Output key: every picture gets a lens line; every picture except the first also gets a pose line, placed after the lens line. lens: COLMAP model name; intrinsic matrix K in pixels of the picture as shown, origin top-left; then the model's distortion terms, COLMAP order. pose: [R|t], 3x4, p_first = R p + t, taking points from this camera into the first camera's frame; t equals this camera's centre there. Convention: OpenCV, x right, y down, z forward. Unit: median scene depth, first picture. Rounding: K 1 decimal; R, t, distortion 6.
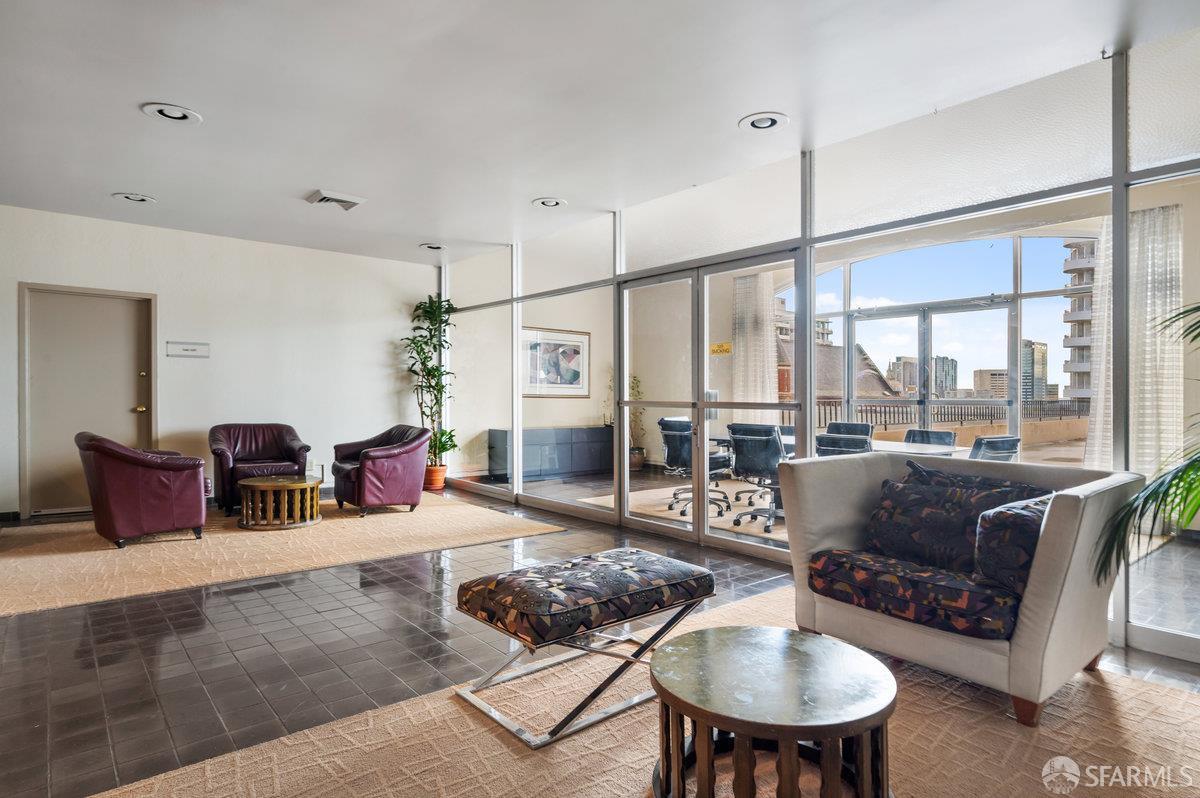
lens RADIAL K [[663.7, 0, 600.0], [0, 663.7, 399.0], [0, 0, 1]] dist [-0.003968, -0.000399]
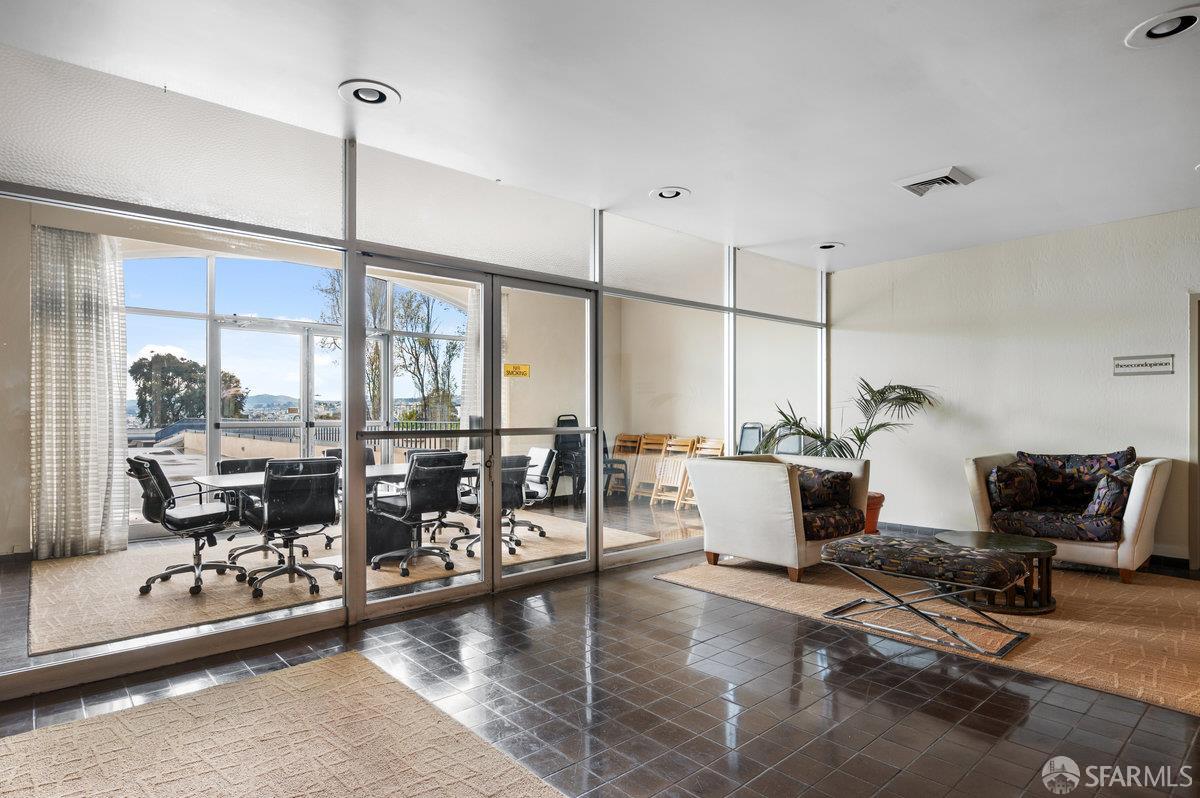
lens RADIAL K [[661.1, 0, 600.0], [0, 661.1, 399.0], [0, 0, 1]] dist [-0.021207, -0.000652]
pose [[-0.030315, 0.018074, 0.999377, -0.508816], [0.005359, 0.999825, -0.017919, -0.013275], [-0.999526, 0.004812, -0.030407, 0.630958]]
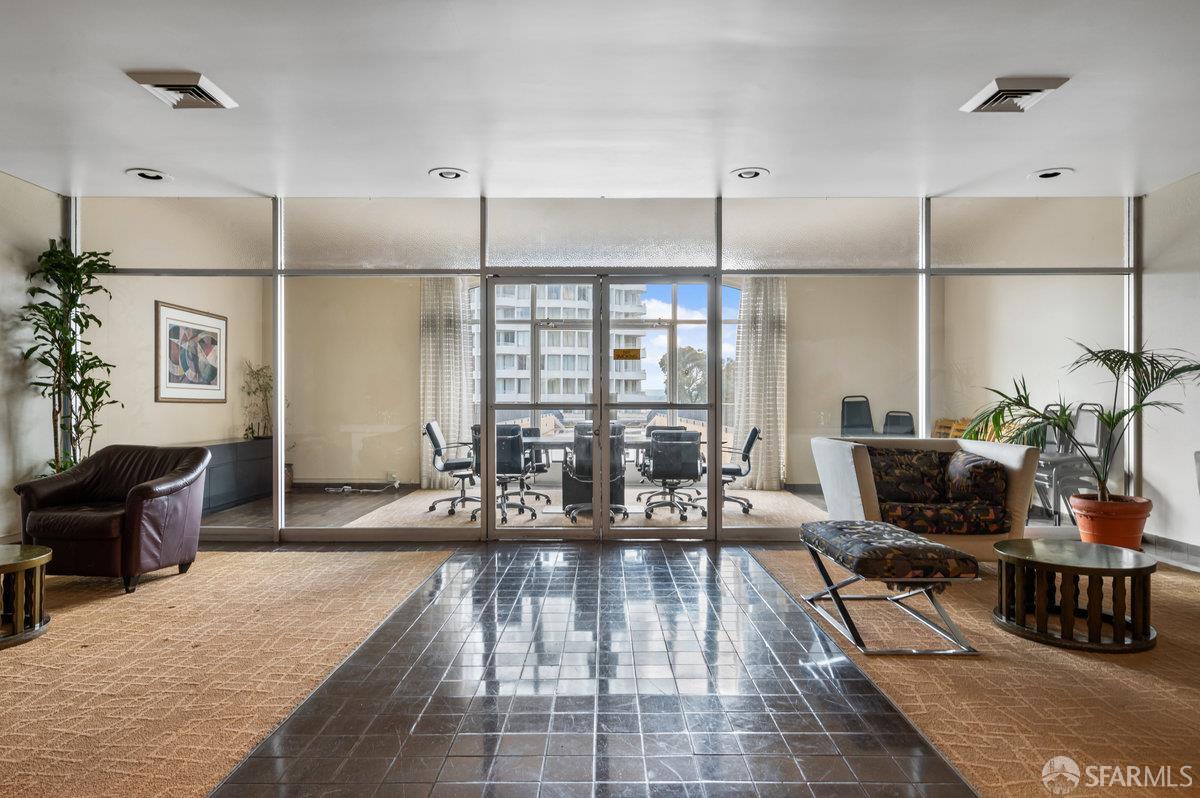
lens RADIAL K [[716.4, 0, 600.0], [0, 716.4, 399.0], [0, 0, 1]] dist [-0.001335, -0.000714]
pose [[0.638574, -0.002478, 0.769556, -0.517160], [0.008070, 0.999961, -0.003476, 0.000733], [-0.769518, 0.008430, 0.638569, 0.199268]]
